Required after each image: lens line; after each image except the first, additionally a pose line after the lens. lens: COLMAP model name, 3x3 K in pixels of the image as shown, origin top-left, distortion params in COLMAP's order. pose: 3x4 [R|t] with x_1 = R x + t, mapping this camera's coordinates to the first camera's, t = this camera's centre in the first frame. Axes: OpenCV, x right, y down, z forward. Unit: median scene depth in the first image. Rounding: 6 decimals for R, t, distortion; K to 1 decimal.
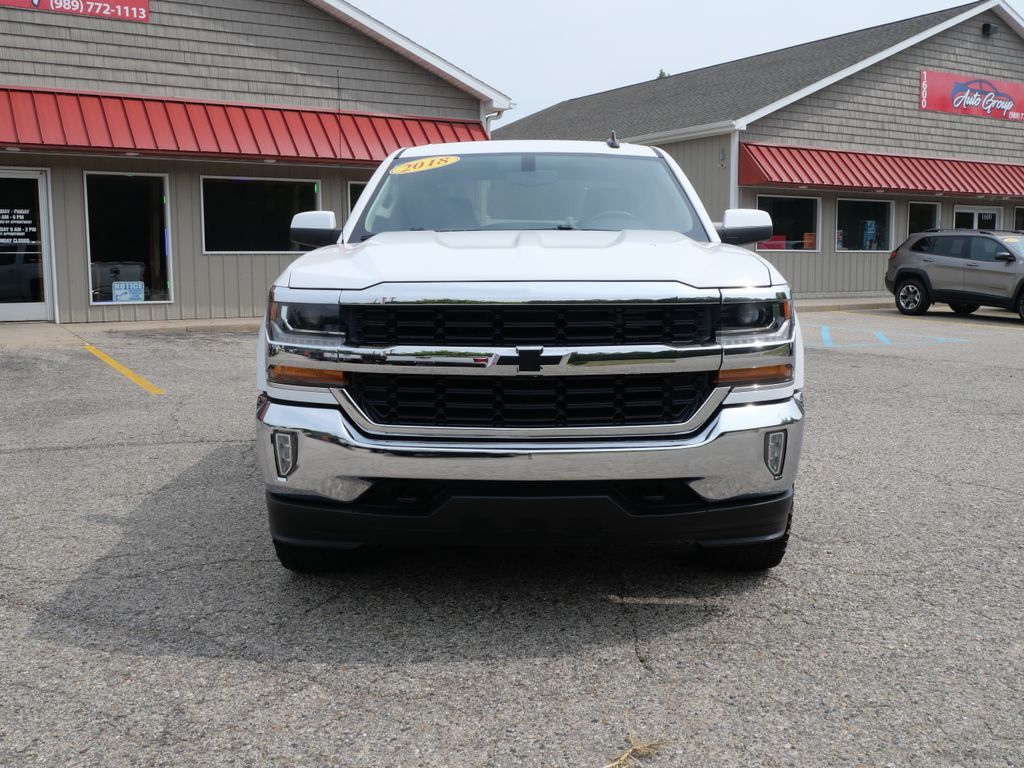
lens RADIAL K [[1046.6, 0, 512.0], [0, 1046.6, 384.0], [0, 0, 1]] dist [-0.017599, 0.003331]
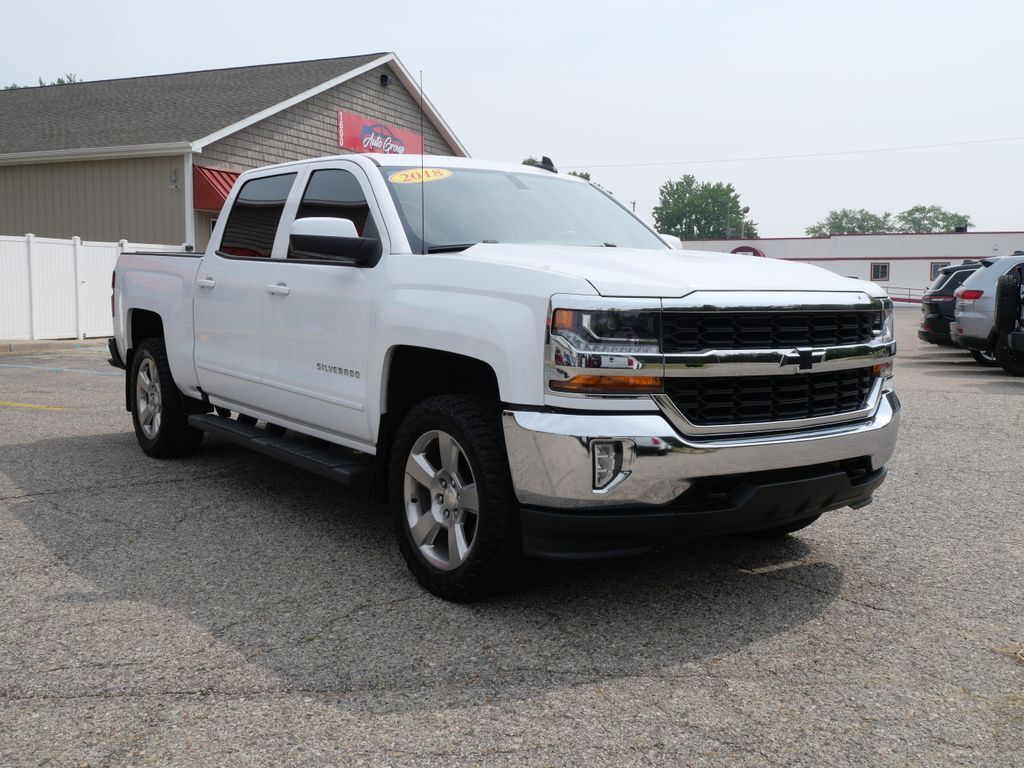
lens RADIAL K [[1046.6, 0, 512.0], [0, 1046.6, 384.0], [0, 0, 1]] dist [-0.017599, 0.003331]
pose [[0.799305, -0.045520, 0.599199, -0.140997], [0.061094, 0.998116, -0.005672, -0.001407], [-0.597811, 0.041141, 0.800580, 0.042185]]
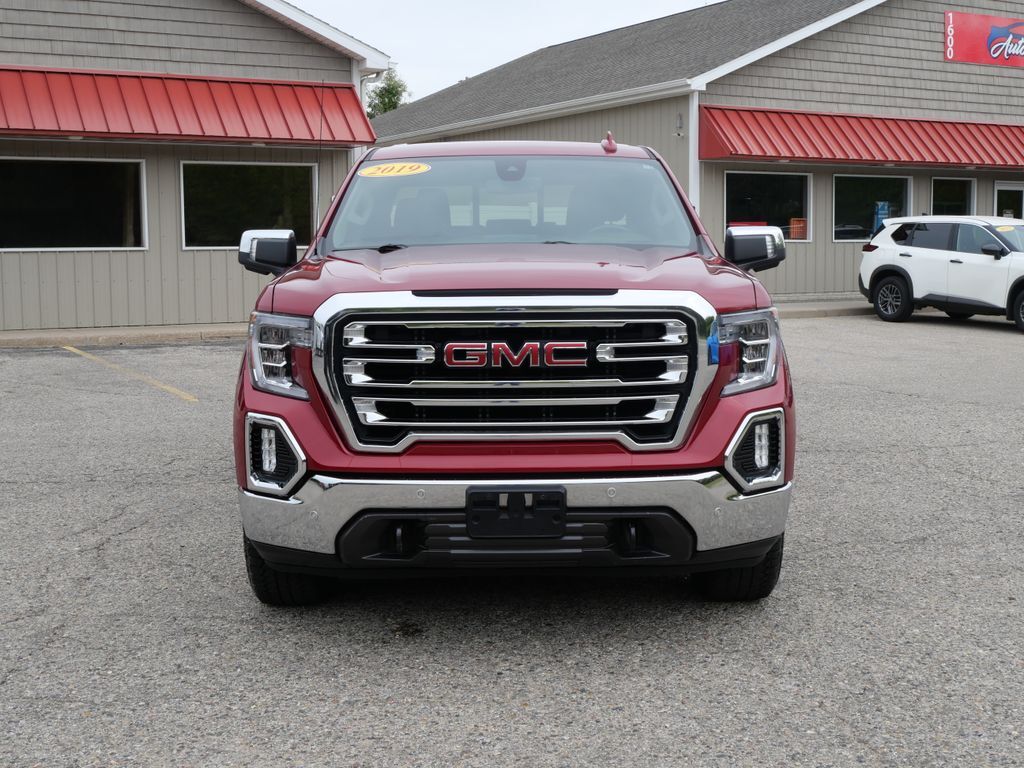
lens RADIAL K [[1359.5, 0, 512.0], [0, 1359.5, 384.0], [0, 0, 1]] dist [-0.027311, -0.000395]
pose [[0.999660, -0.002134, -0.025985, 0.101554], [0.001714, 0.999868, -0.016149, -0.002794], [0.026016, 0.016099, 0.999532, -0.033522]]
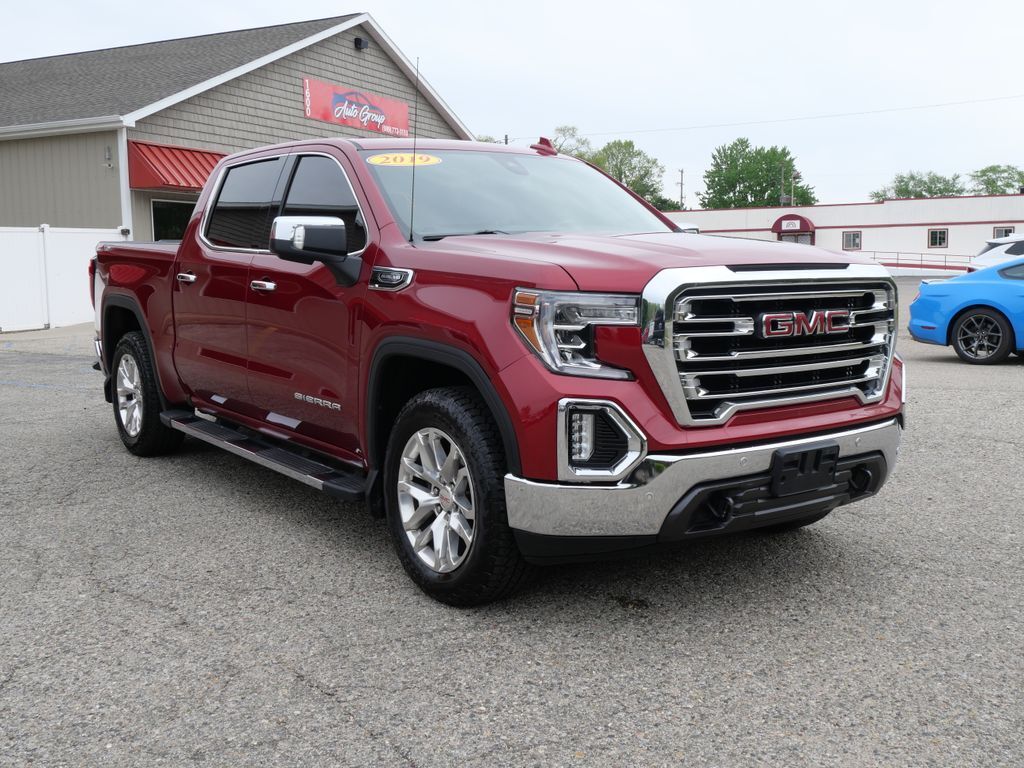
lens RADIAL K [[1077.0, 0, 512.0], [0, 1077.0, 384.0], [0, 0, 1]] dist [0.004029, -0.021196]
pose [[0.828396, -0.070257, 0.555719, -0.038956], [0.077198, 0.996956, 0.010965, -0.006266], [-0.554798, 0.033817, 0.831298, 0.050390]]
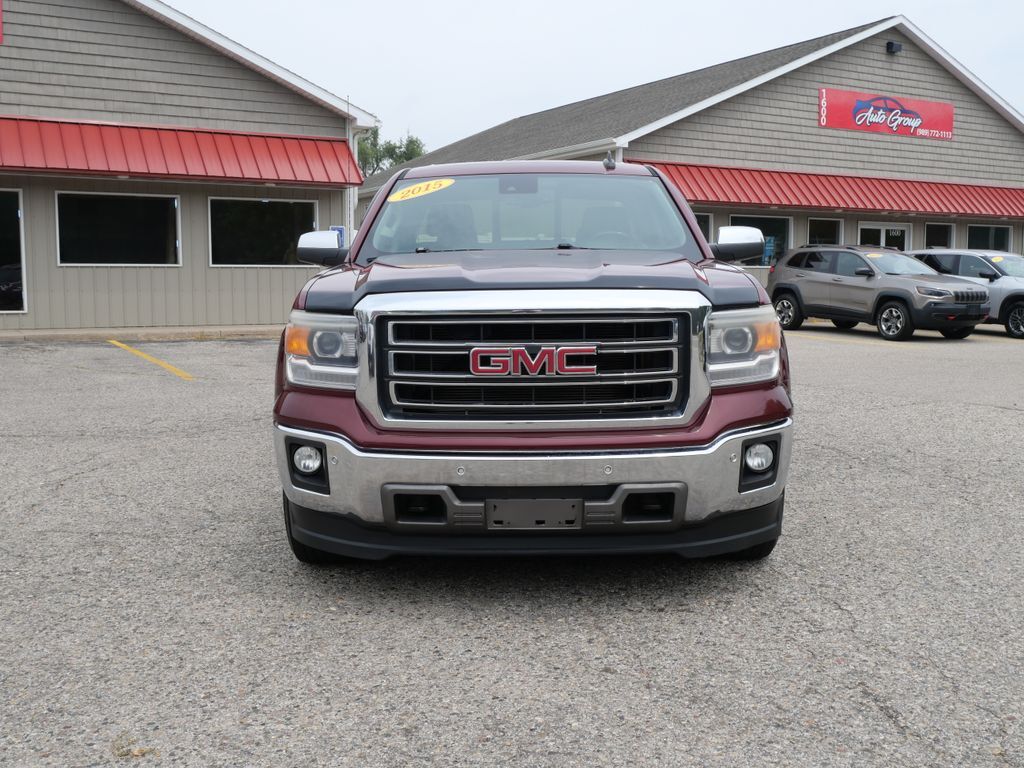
lens RADIAL K [[1055.3, 0, 512.0], [0, 1055.3, 384.0], [0, 0, 1]] dist [-0.013501, 0.004145]
pose [[0.999777, 0.005394, -0.020393, 0.131618], [-0.005734, 0.999845, -0.016654, 0.005015], [0.020300, 0.016767, 0.999653, -0.024021]]
